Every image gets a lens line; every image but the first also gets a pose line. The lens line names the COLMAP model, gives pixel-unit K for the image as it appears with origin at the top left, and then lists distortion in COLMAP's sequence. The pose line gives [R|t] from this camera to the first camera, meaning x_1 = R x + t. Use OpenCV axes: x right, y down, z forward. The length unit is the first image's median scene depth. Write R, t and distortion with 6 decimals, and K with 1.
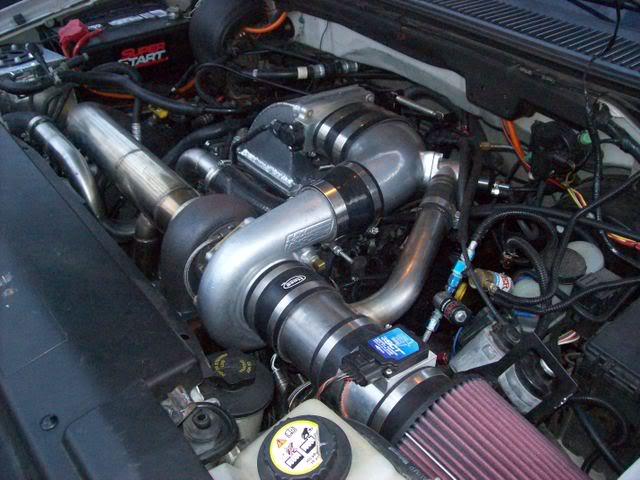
lens RADIAL K [[677.6, 0, 320.0], [0, 677.6, 240.0], [0, 0, 1]] dist [-0.173592, 0.012441]
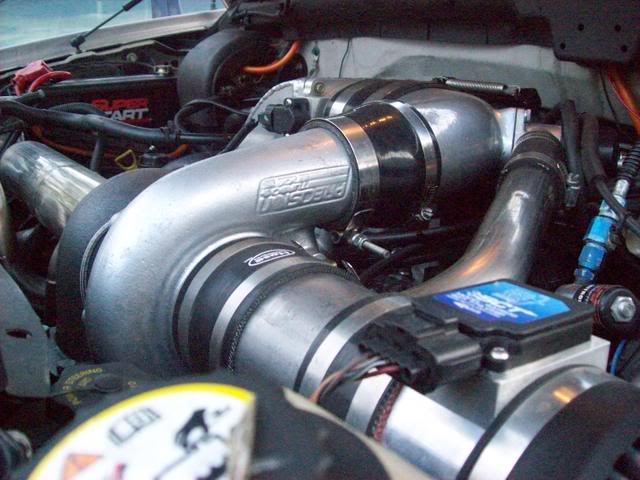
lens RADIAL K [[677.6, 0, 320.0], [0, 677.6, 240.0], [0, 0, 1]] dist [-0.173592, 0.012441]
pose [[0.998951, -0.004415, -0.045571, 0.017094], [-0.009739, 0.952066, -0.305738, 0.172425], [0.044737, 0.305861, 0.951025, 0.451084]]
